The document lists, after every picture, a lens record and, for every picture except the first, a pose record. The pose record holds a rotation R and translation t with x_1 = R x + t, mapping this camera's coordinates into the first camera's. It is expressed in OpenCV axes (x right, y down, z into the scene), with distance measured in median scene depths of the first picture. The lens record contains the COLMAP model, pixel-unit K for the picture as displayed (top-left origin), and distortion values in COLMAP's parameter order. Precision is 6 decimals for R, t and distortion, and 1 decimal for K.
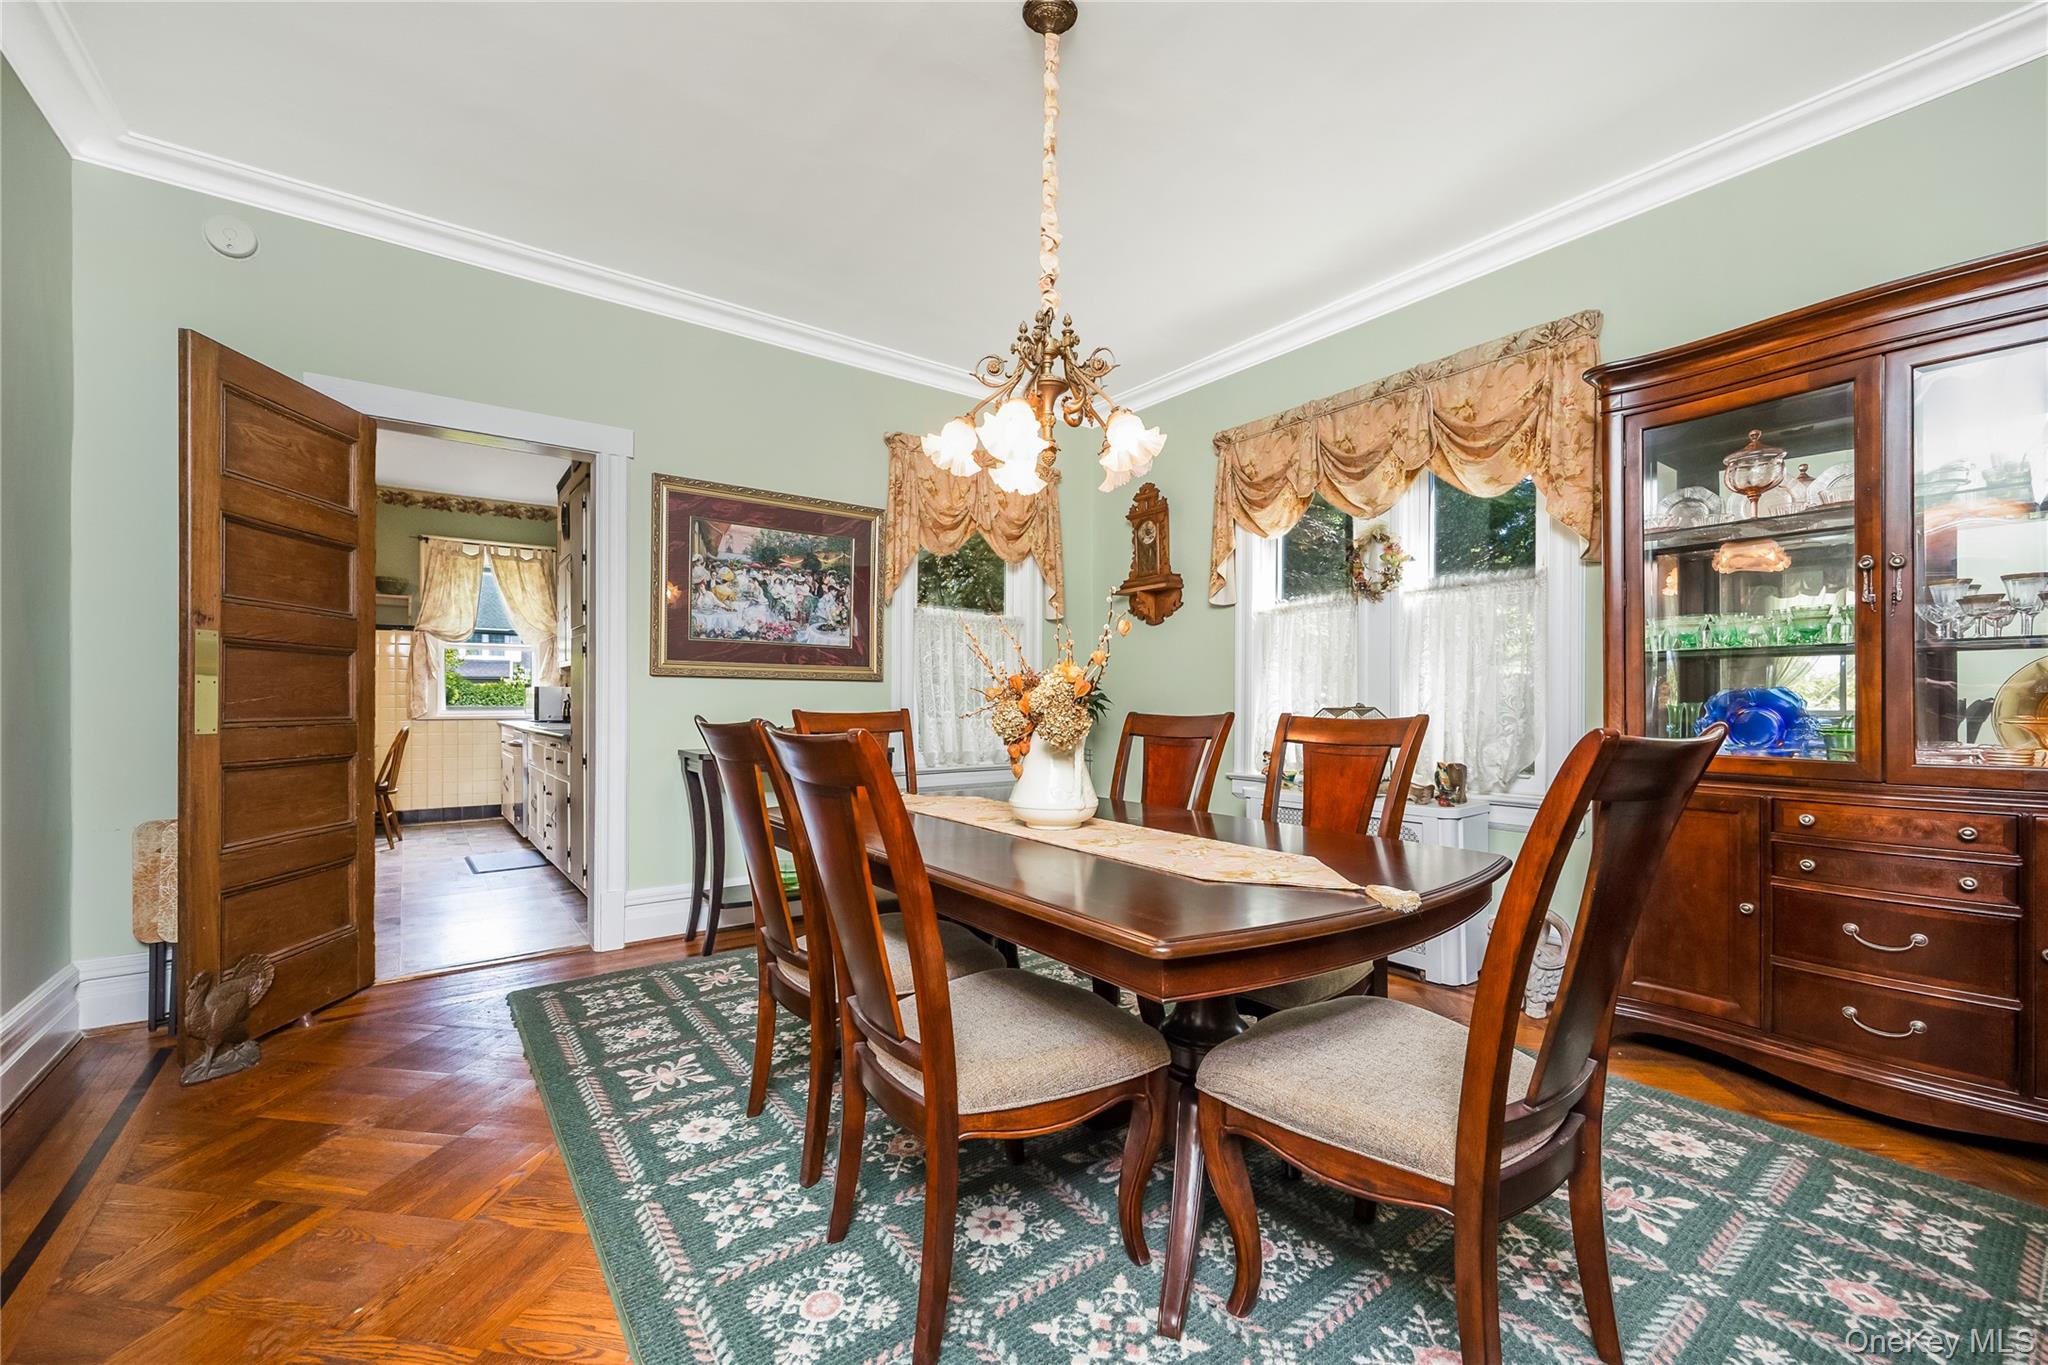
lens RADIAL K [[834.6, 0, 1024.6], [0, 834.6, 694.9], [0, 0, 1]] dist [-0.003658, 0.000121]
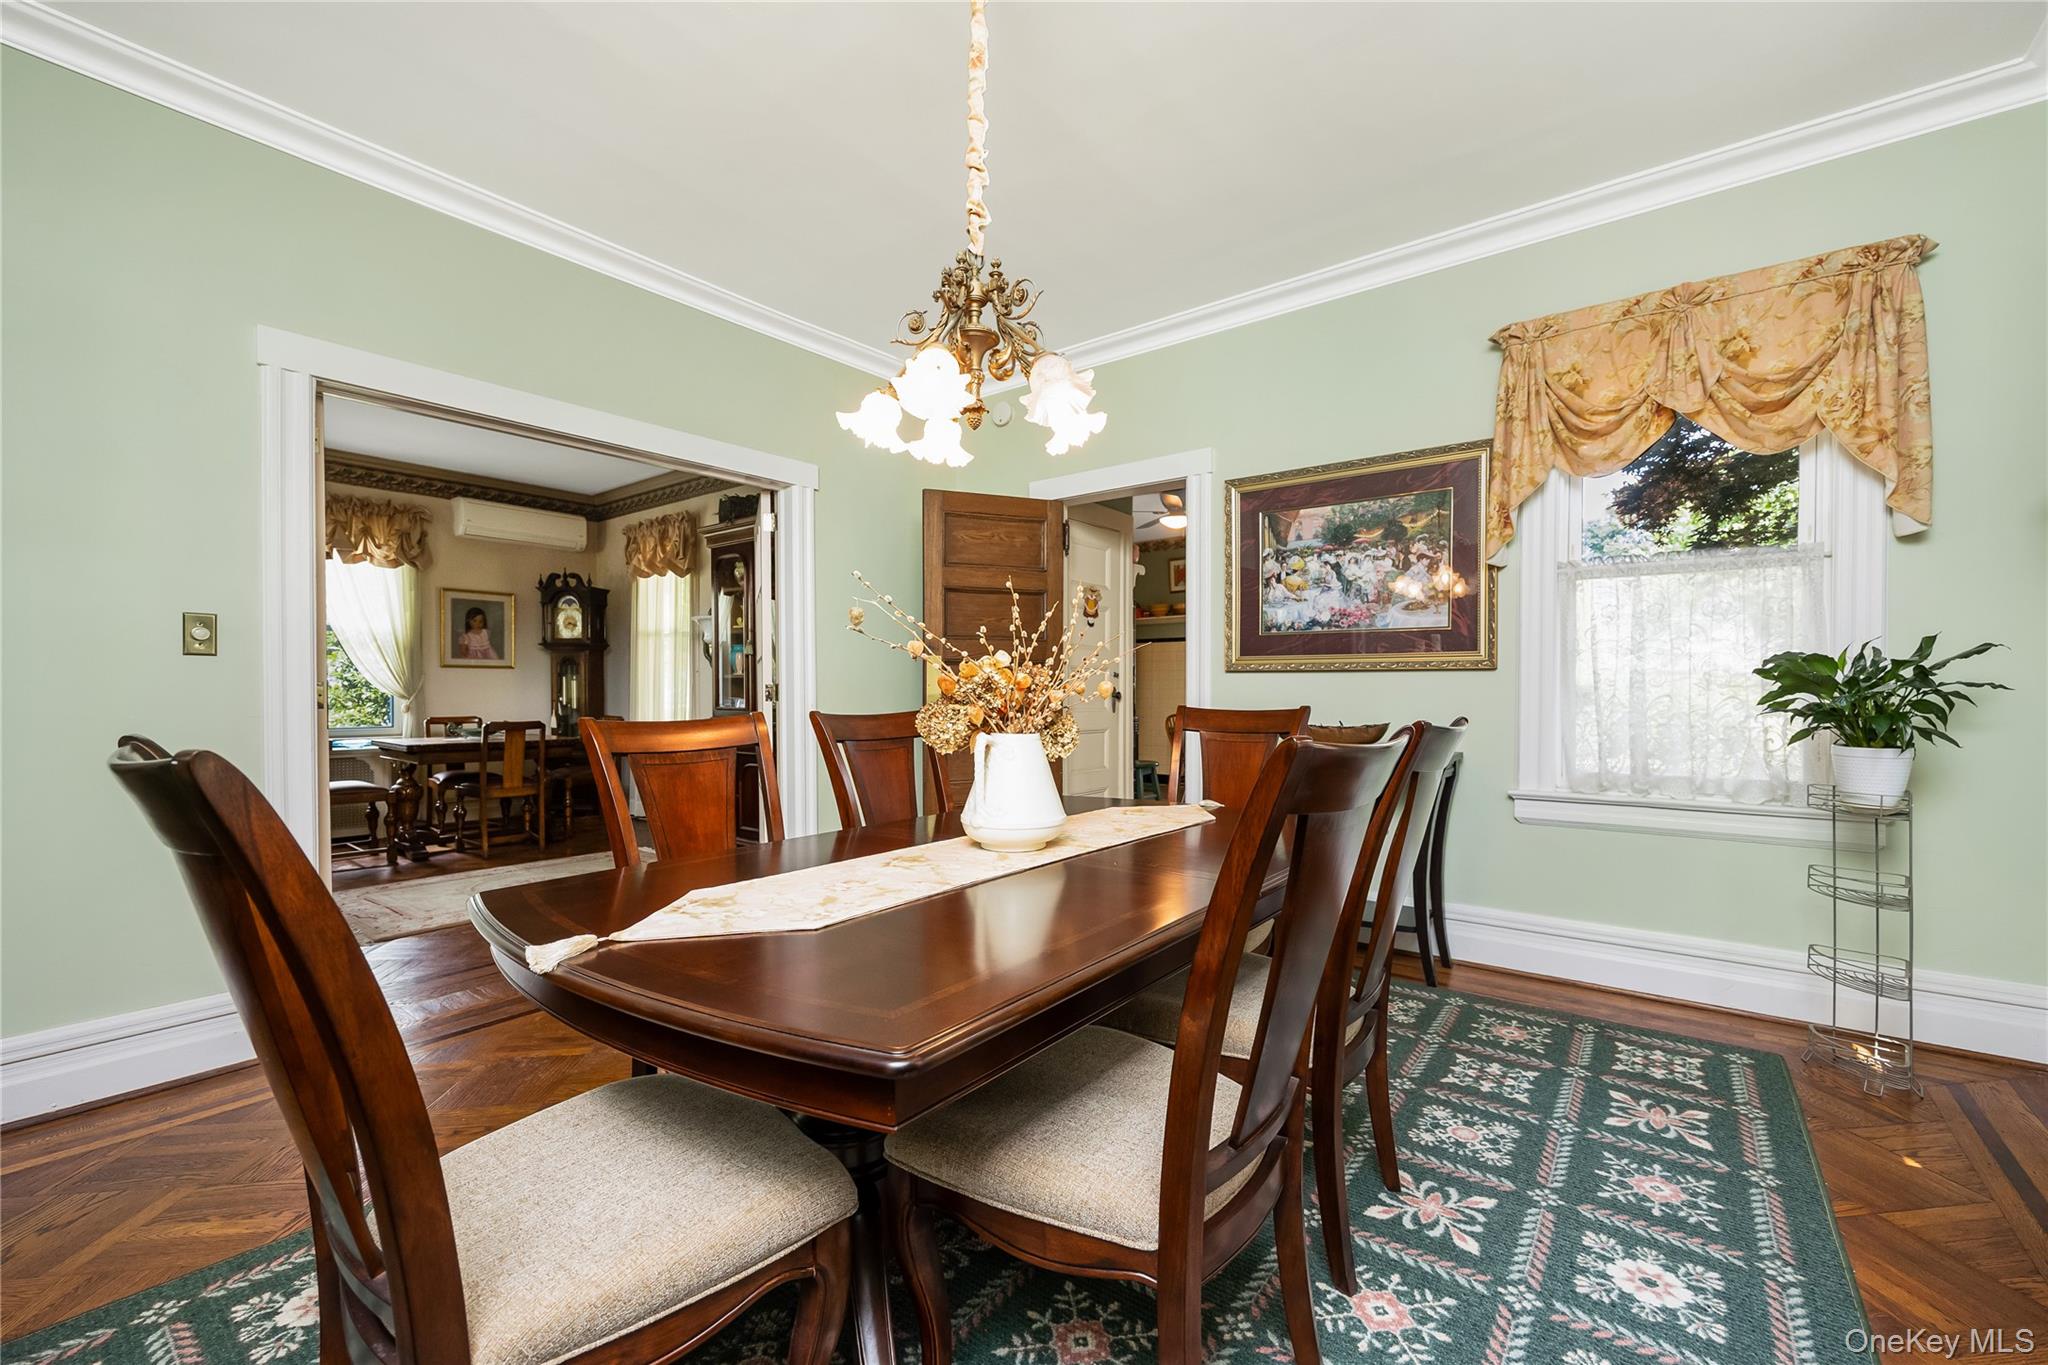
lens RADIAL K [[834.6, 0, 1009.7], [0, 834.6, 689.4], [0, 0, 1]] dist [-0.003658, 0.000121]
pose [[0.265161, -0.008432, -0.964167, 0.468852], [0.007453, 0.999950, -0.006696, 0.003625], [0.964175, -0.005410, 0.265211, 0.422646]]
